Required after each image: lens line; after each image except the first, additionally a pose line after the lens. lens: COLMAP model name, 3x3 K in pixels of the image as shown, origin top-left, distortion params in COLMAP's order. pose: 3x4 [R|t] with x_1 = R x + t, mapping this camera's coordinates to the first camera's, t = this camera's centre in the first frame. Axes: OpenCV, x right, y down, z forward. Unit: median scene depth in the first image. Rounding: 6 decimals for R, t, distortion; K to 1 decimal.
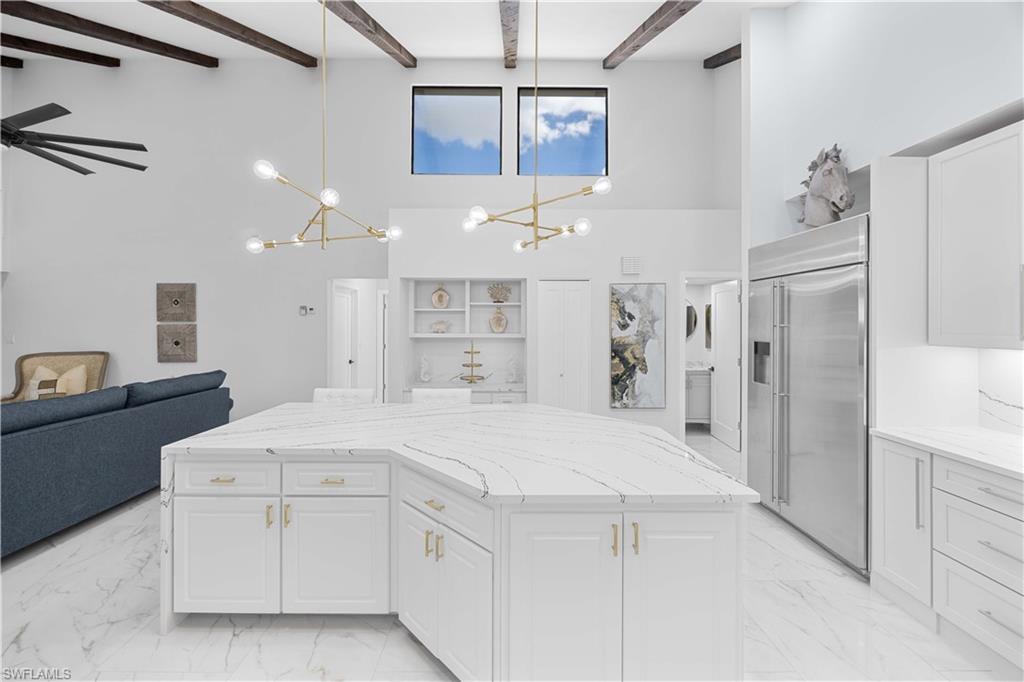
lens RADIAL K [[392.3, 0, 509.0], [0, 392.3, 335.2], [0, 0, 1]] dist [-0.001158, -0.000005]
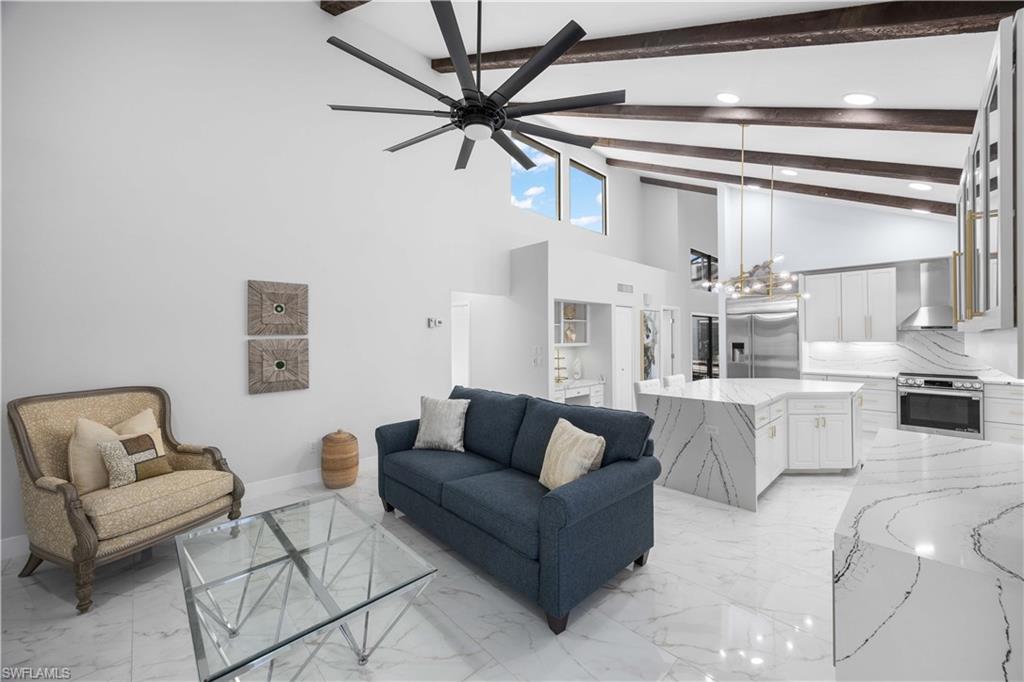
lens RADIAL K [[392.3, 0, 509.0], [0, 392.3, 335.2], [0, 0, 1]] dist [-0.001158, -0.000005]
pose [[0.722704, -0.003894, 0.691147, -1.047754], [0.032872, 0.999046, -0.028745, 0.000237], [-0.690376, 0.043494, 0.722142, 0.185109]]
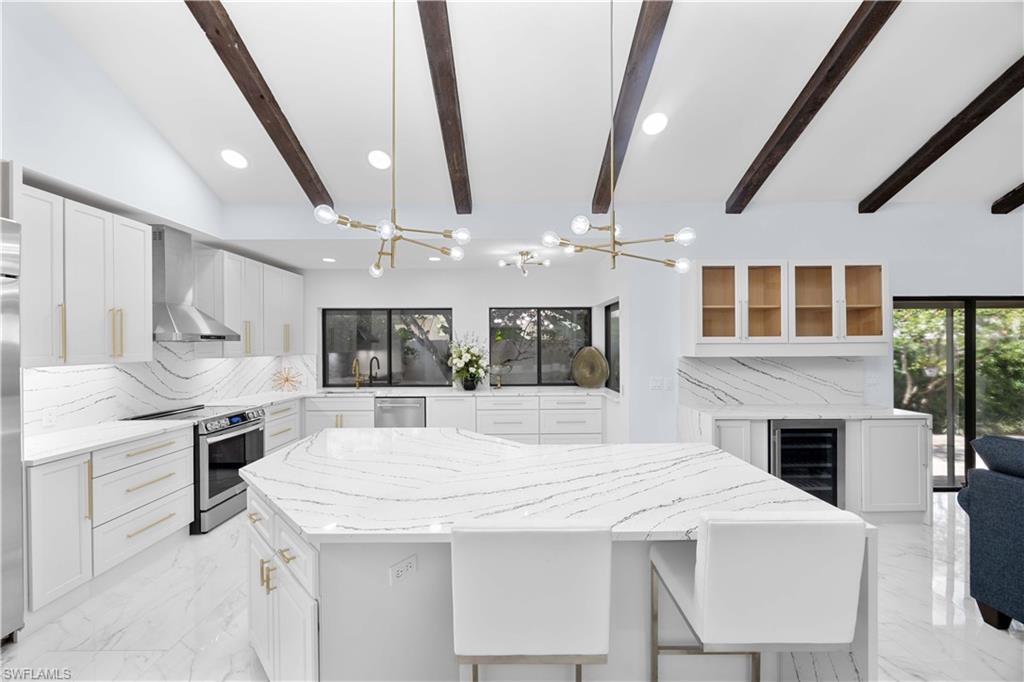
lens RADIAL K [[409.0, 0, 512.0], [0, 409.0, 341.0], [0, 0, 1]] dist [-0.001557, -0.000207]
pose [[-0.999962, 0.004939, -0.007189, -0.125953], [0.004707, 0.999479, 0.031922, -0.027827], [0.007343, 0.031887, -0.999464, 0.844289]]
